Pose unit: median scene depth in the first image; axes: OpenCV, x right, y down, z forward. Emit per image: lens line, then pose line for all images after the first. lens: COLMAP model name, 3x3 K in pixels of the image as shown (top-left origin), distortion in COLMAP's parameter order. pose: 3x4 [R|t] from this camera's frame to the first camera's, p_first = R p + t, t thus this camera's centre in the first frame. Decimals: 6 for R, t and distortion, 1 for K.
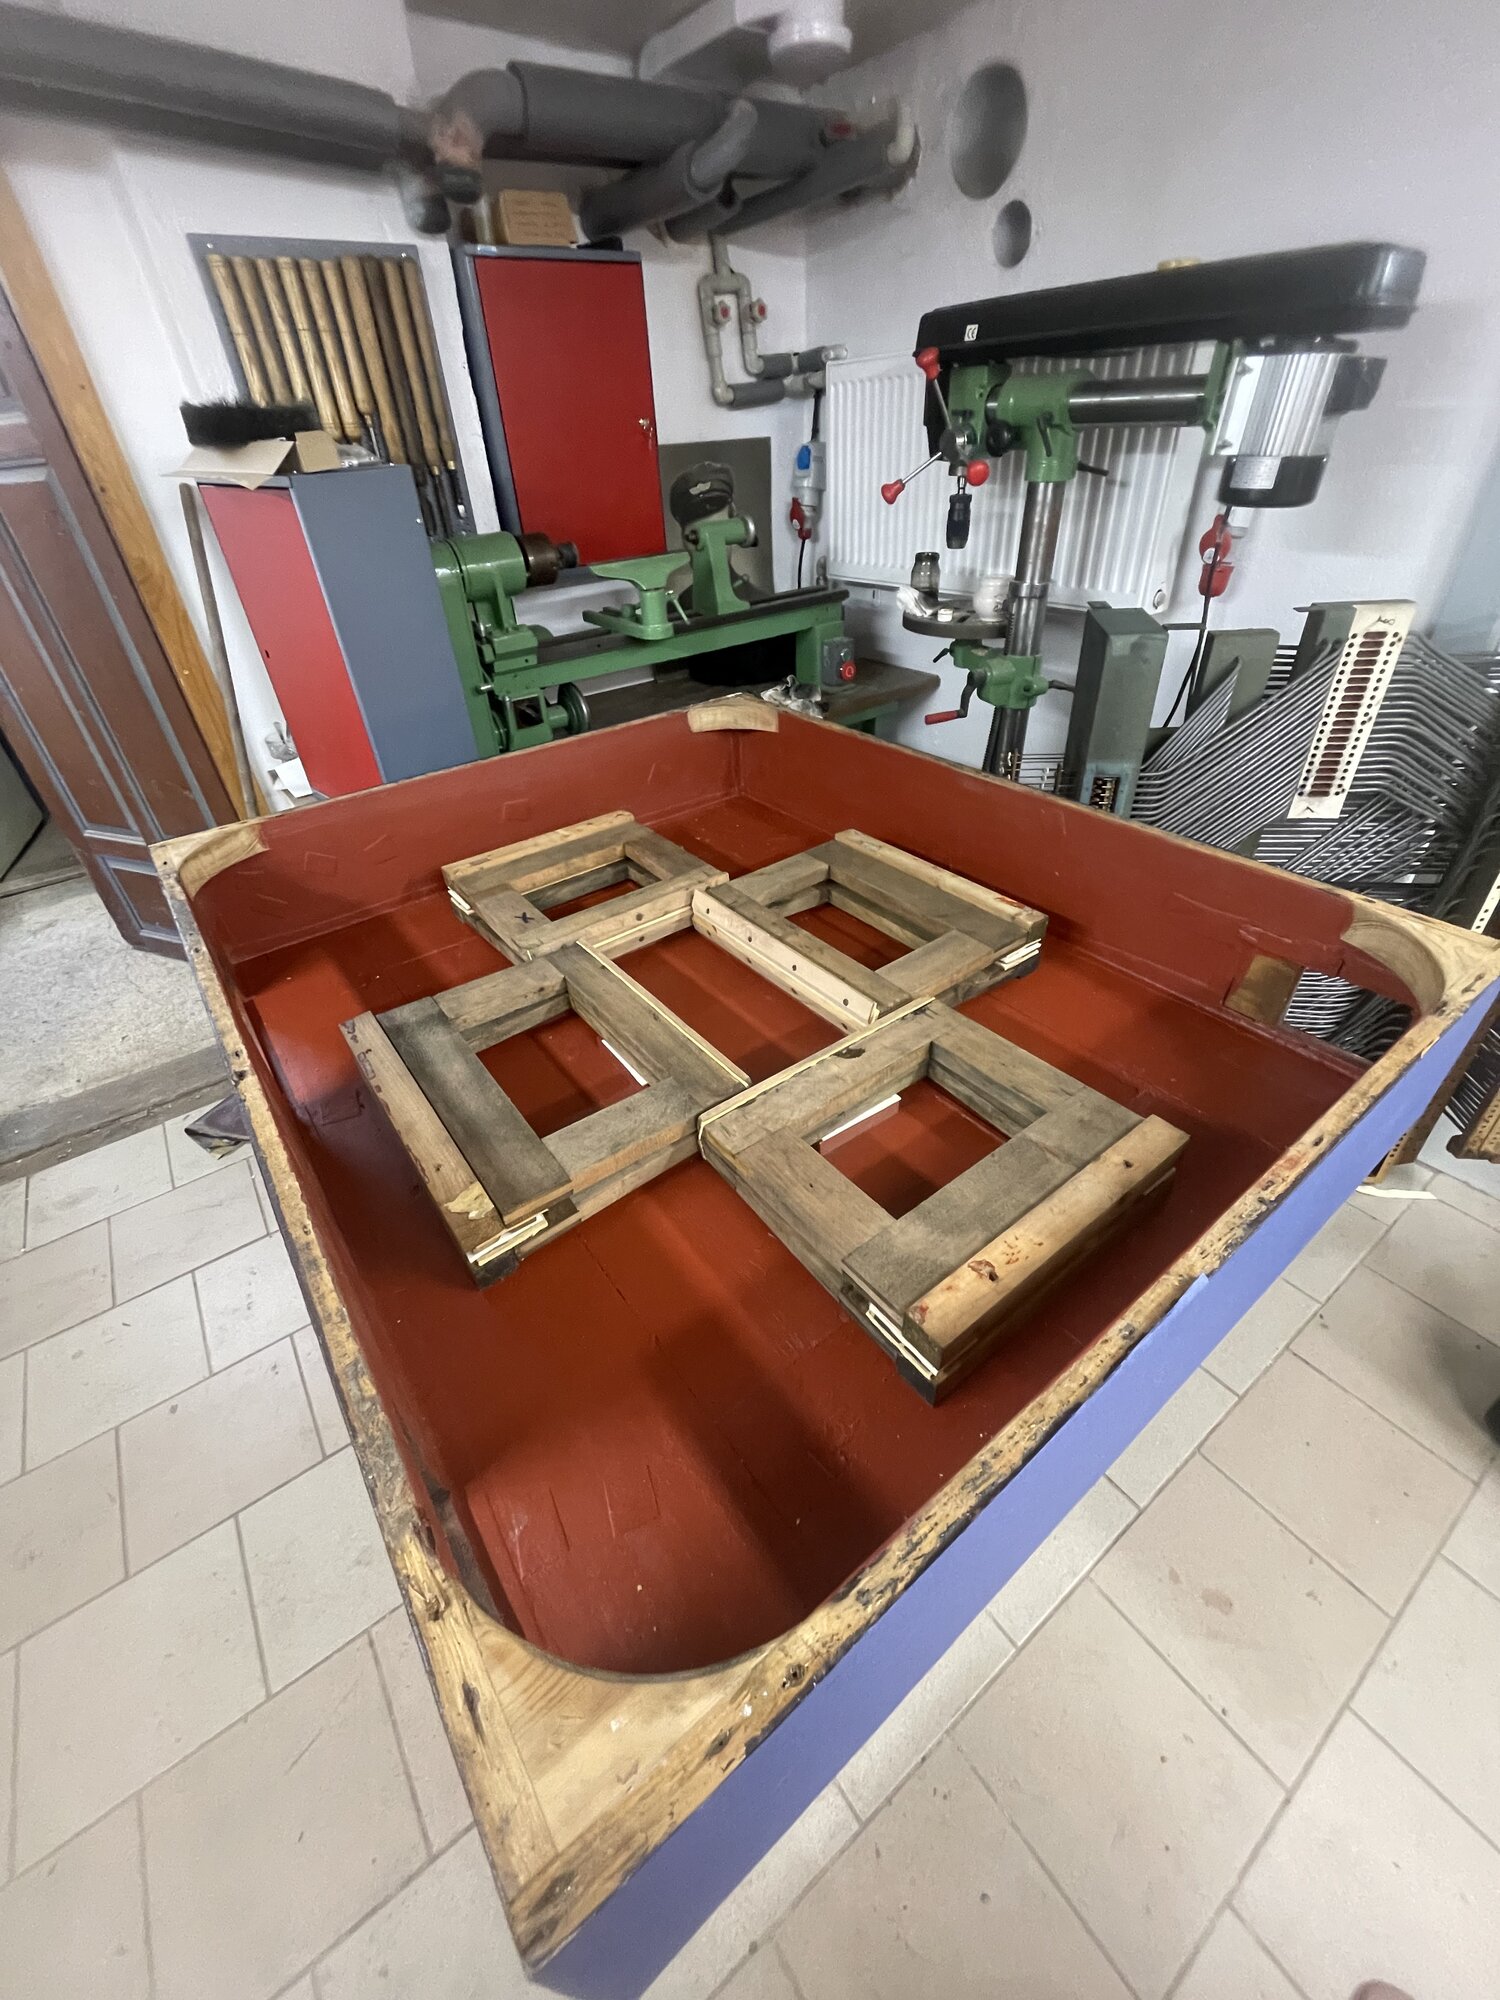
lens RADIAL K [[802.3, 0, 755.6], [0, 802.3, 996.2], [0, 0, 1]] dist [-0.002997, 0.000003]
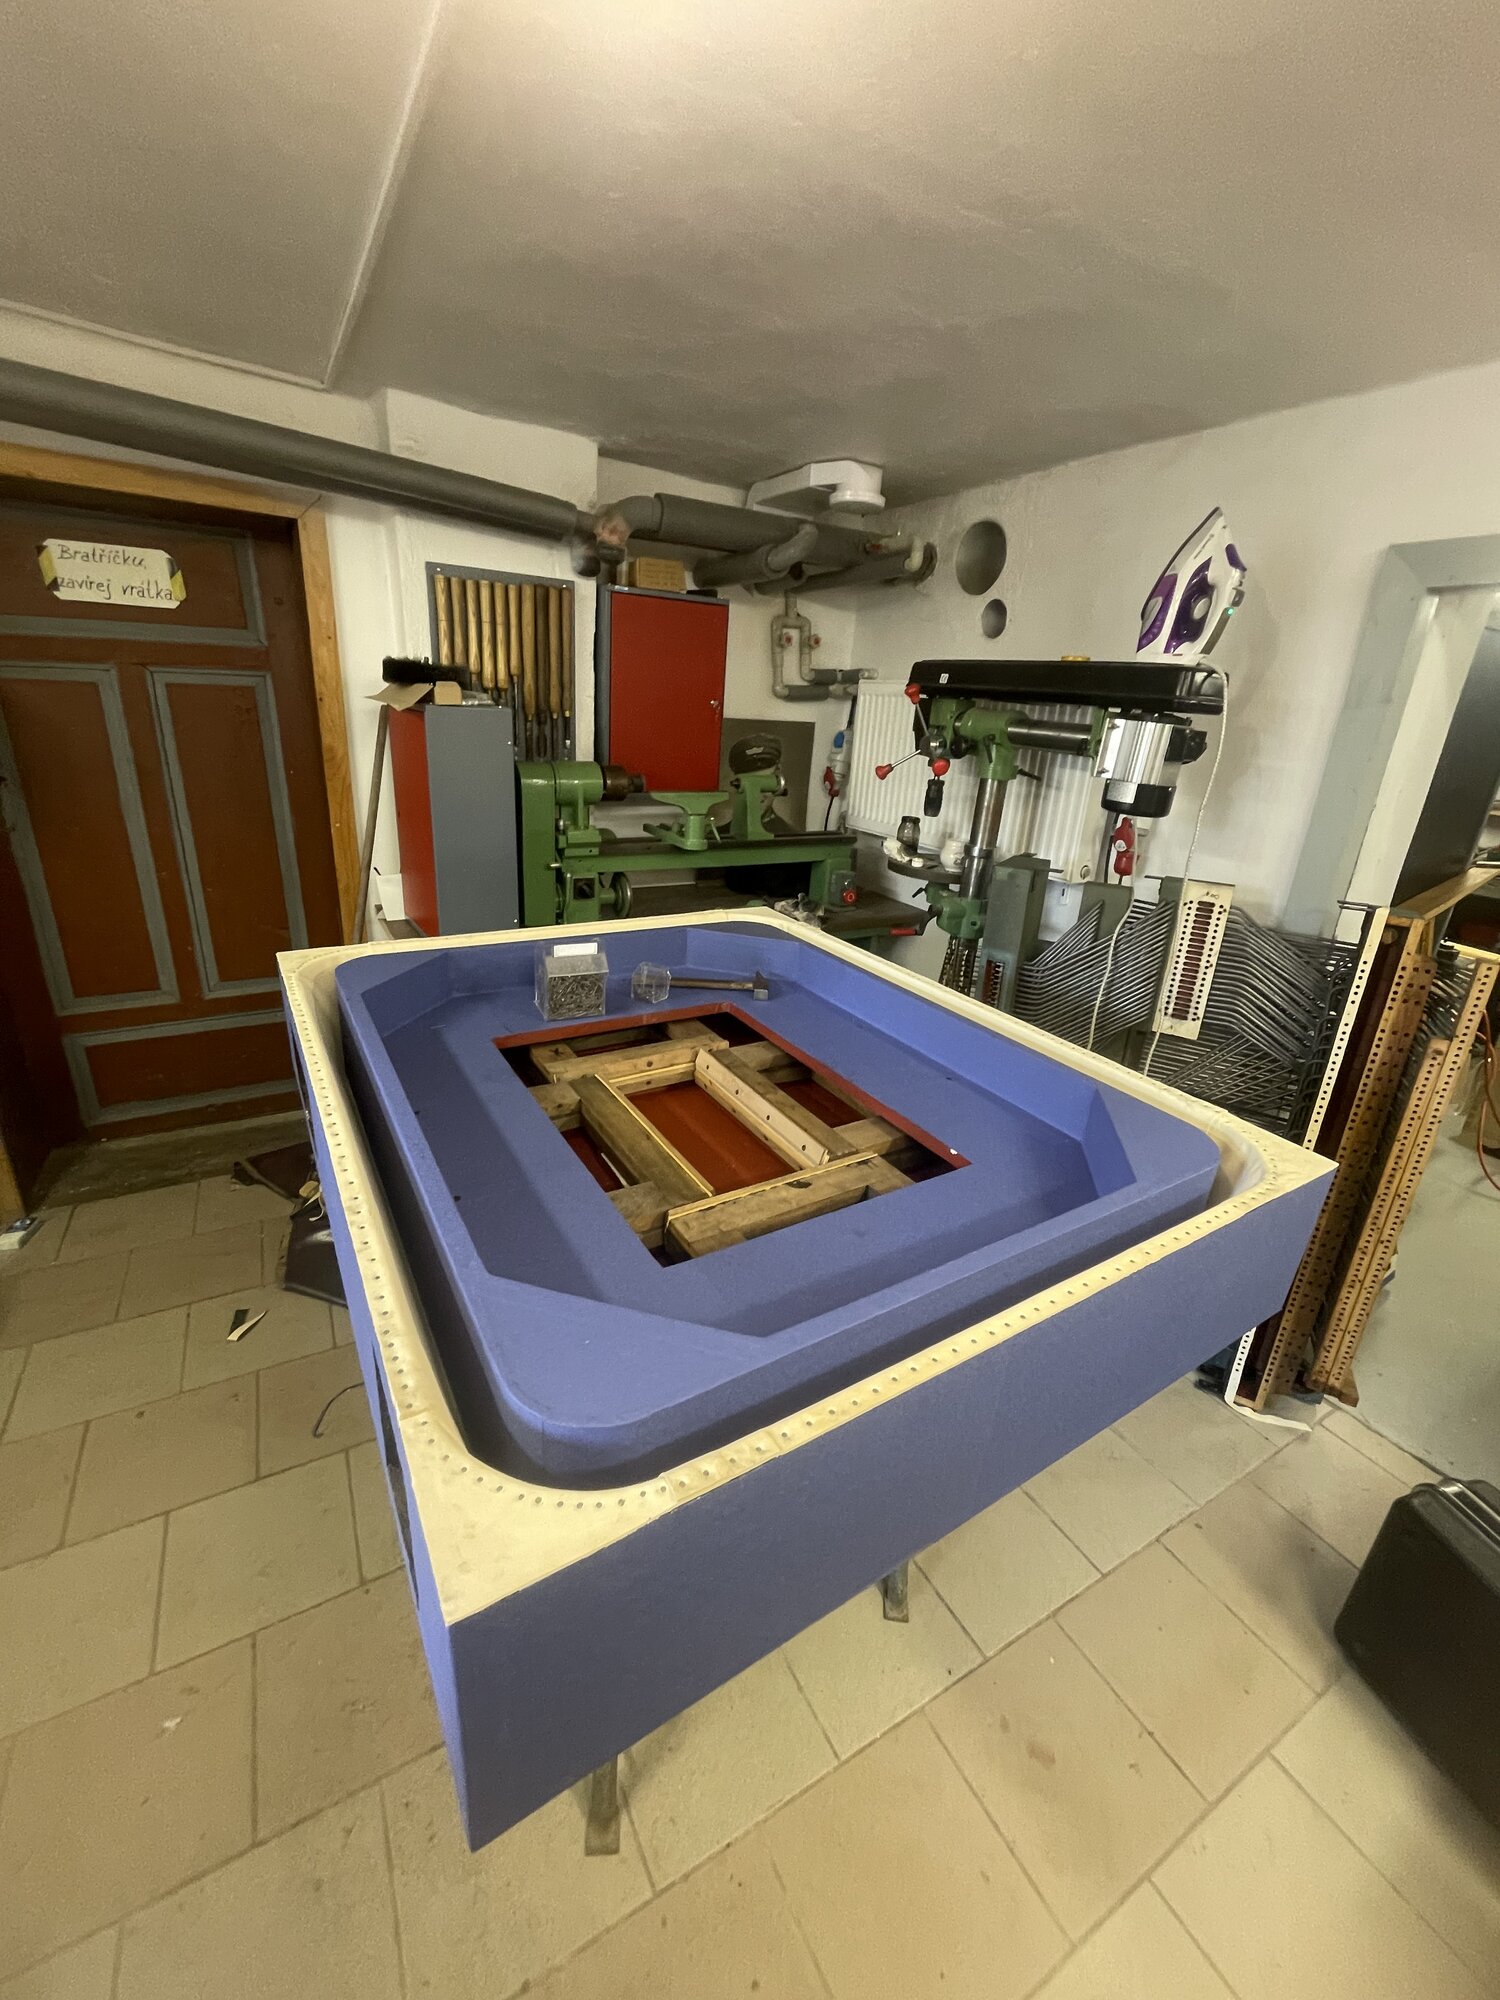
lens RADIAL K [[802.3, 0, 755.6], [0, 802.3, 996.2], [0, 0, 1]] dist [-0.002997, 0.000003]
pose [[0.987638, 0.143026, -0.064142, 0.095617], [-0.154854, 0.953719, -0.257761, 0.099433], [0.024306, 0.264507, 0.964077, -0.184717]]
